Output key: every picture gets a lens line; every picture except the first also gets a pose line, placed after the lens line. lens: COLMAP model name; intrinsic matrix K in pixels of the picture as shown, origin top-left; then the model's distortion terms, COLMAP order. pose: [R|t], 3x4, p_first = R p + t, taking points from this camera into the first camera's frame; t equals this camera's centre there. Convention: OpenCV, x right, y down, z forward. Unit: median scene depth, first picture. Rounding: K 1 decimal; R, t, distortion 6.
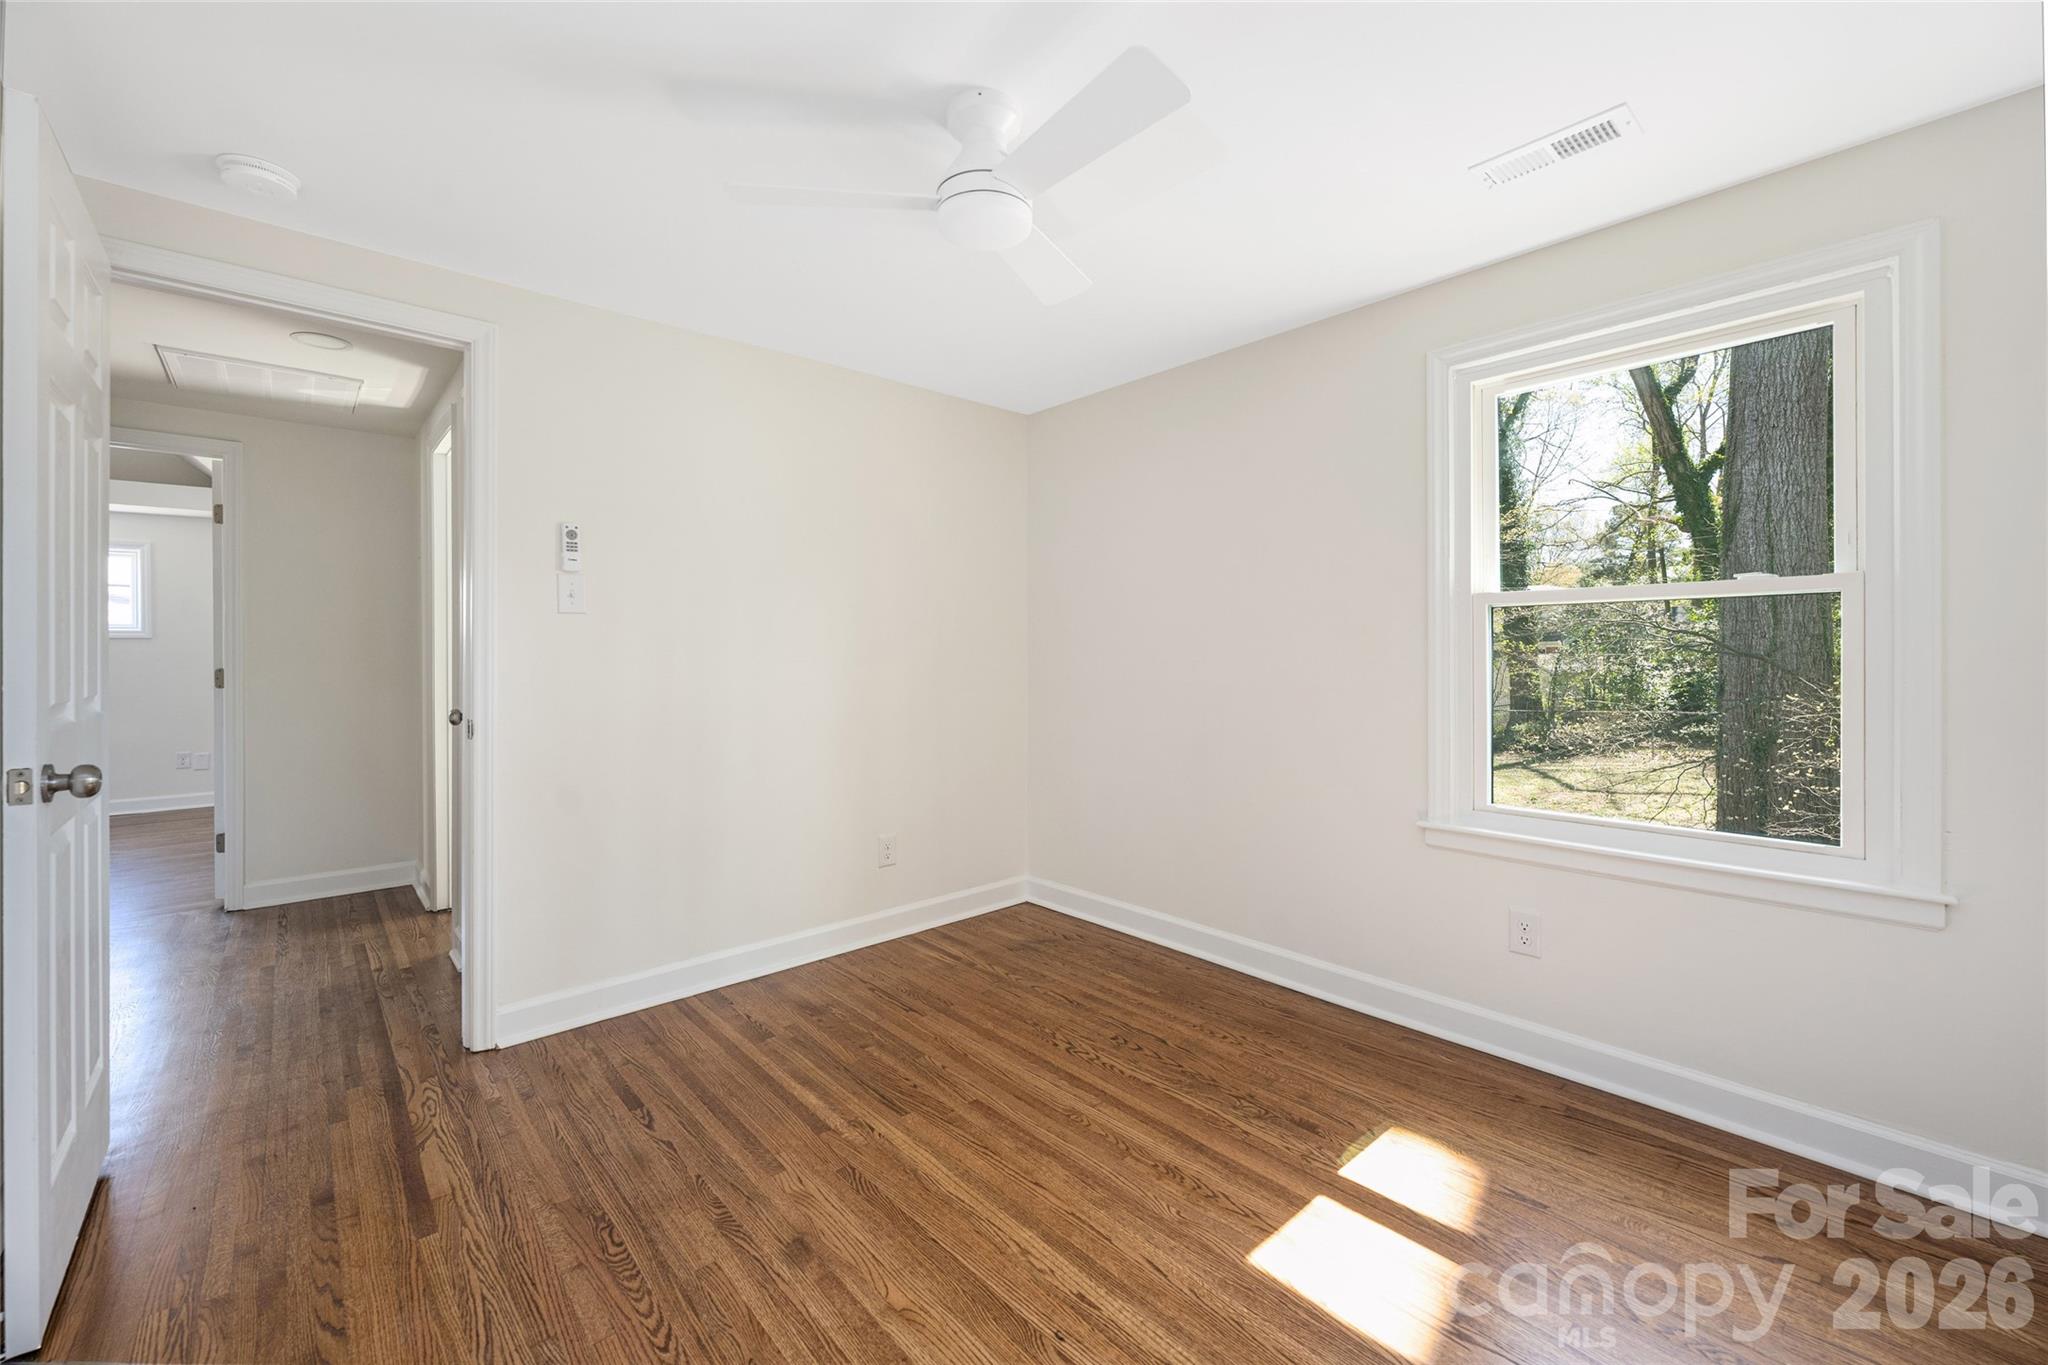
lens RADIAL K [[817.9, 0, 996.3], [0, 817.9, 665.1], [0, 0, 1]] dist [-0.000871, -0.000167]
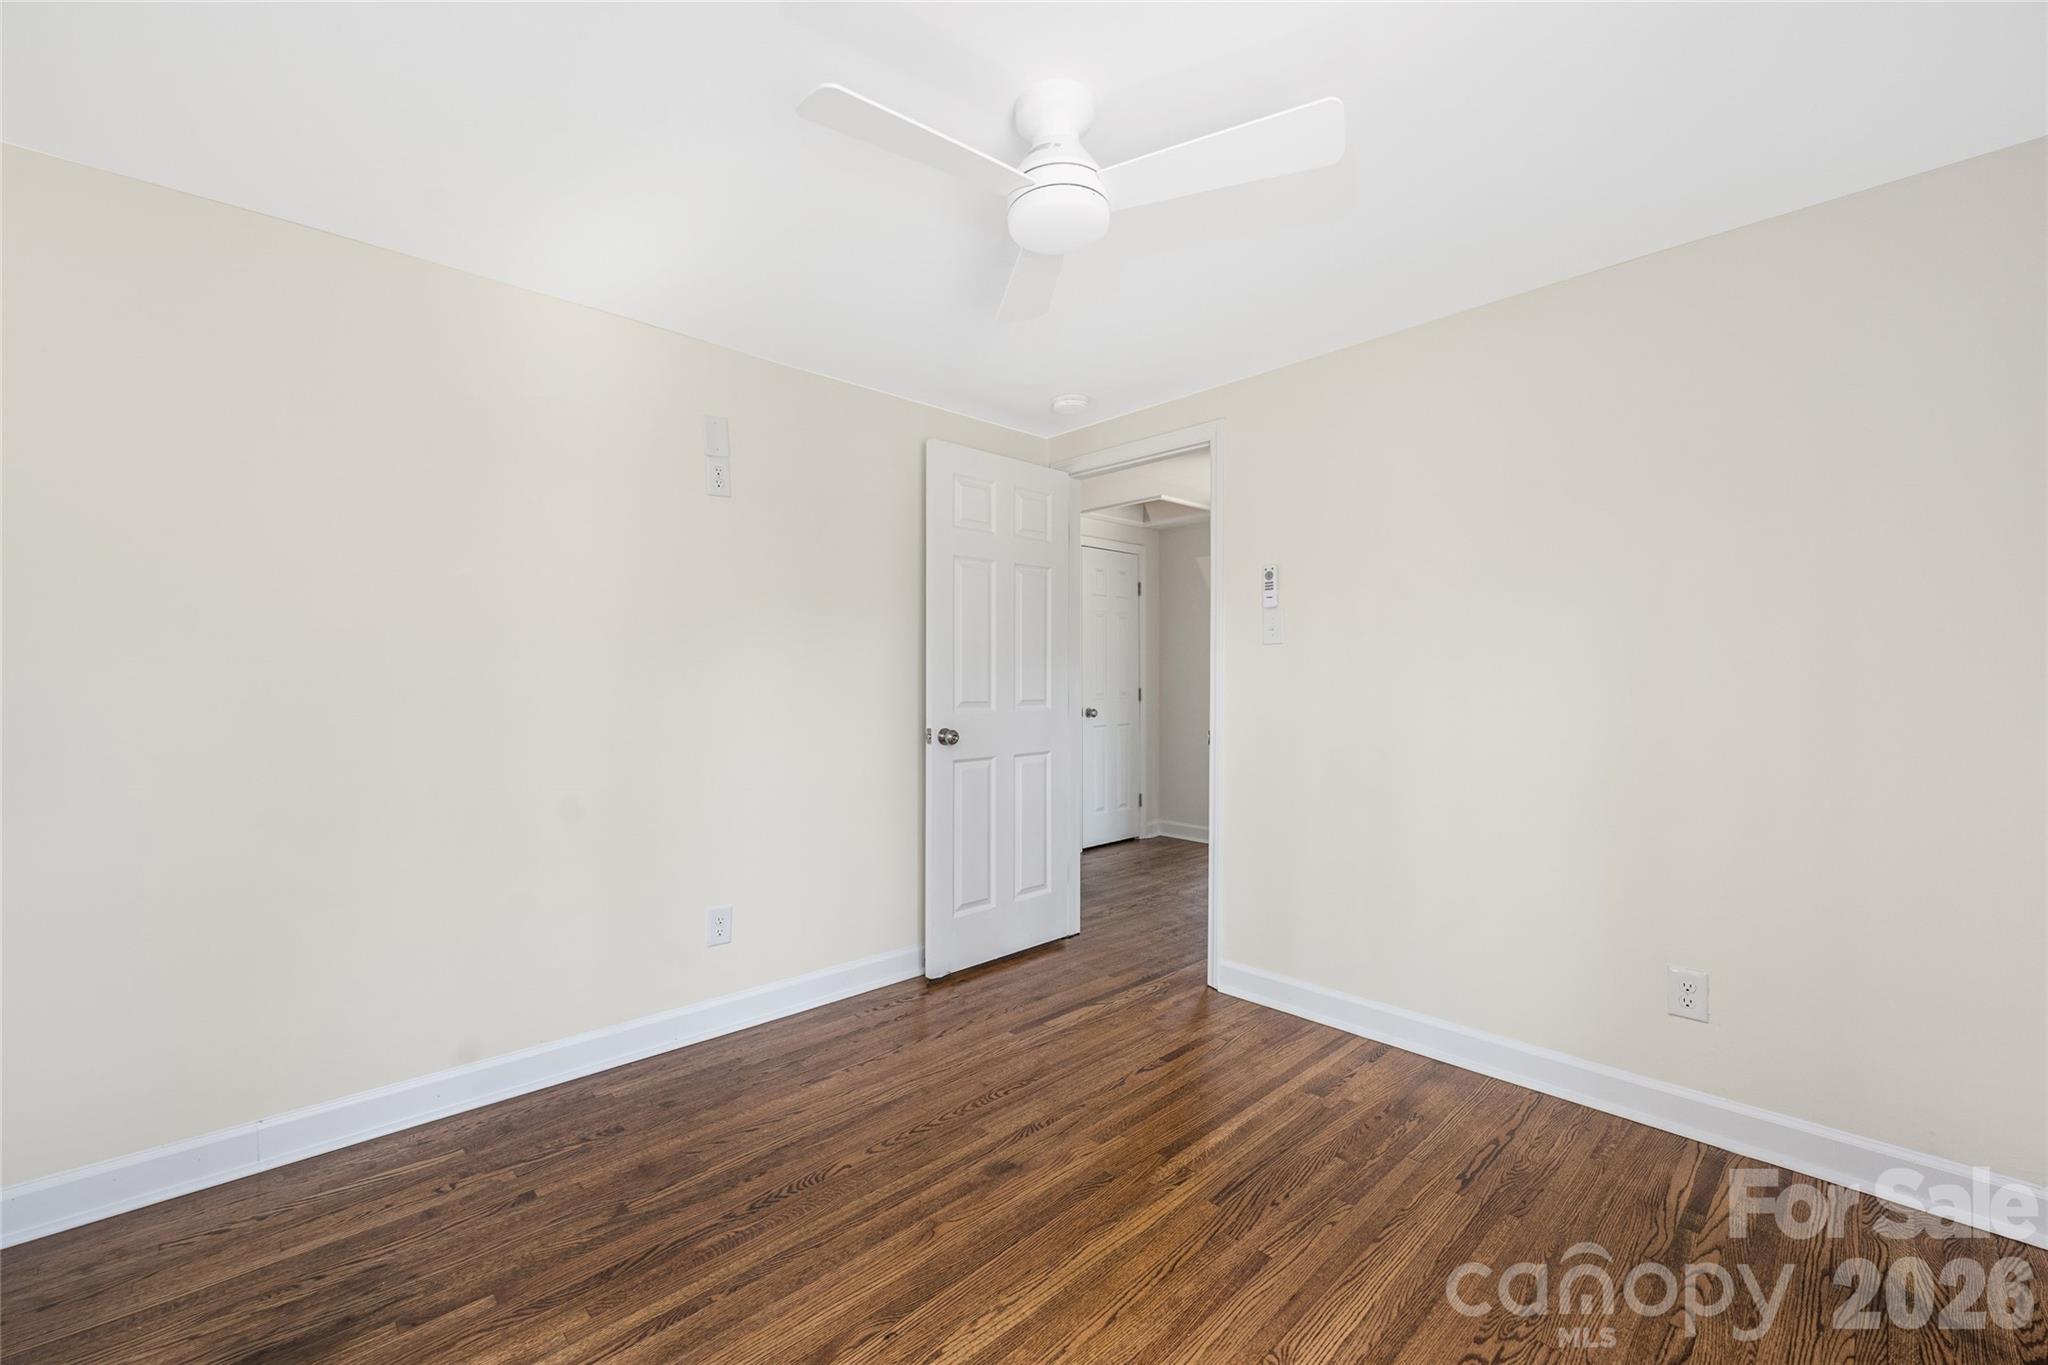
lens RADIAL K [[817.9, 0, 1021.6], [0, 817.9, 671.6], [0, 0, 1]] dist [-0.000871, -0.000167]
pose [[0.046948, -0.008970, -0.998857, 0.749385], [-0.009966, 0.999906, -0.009447, -0.011663], [0.998848, 0.010398, 0.046855, 0.733039]]
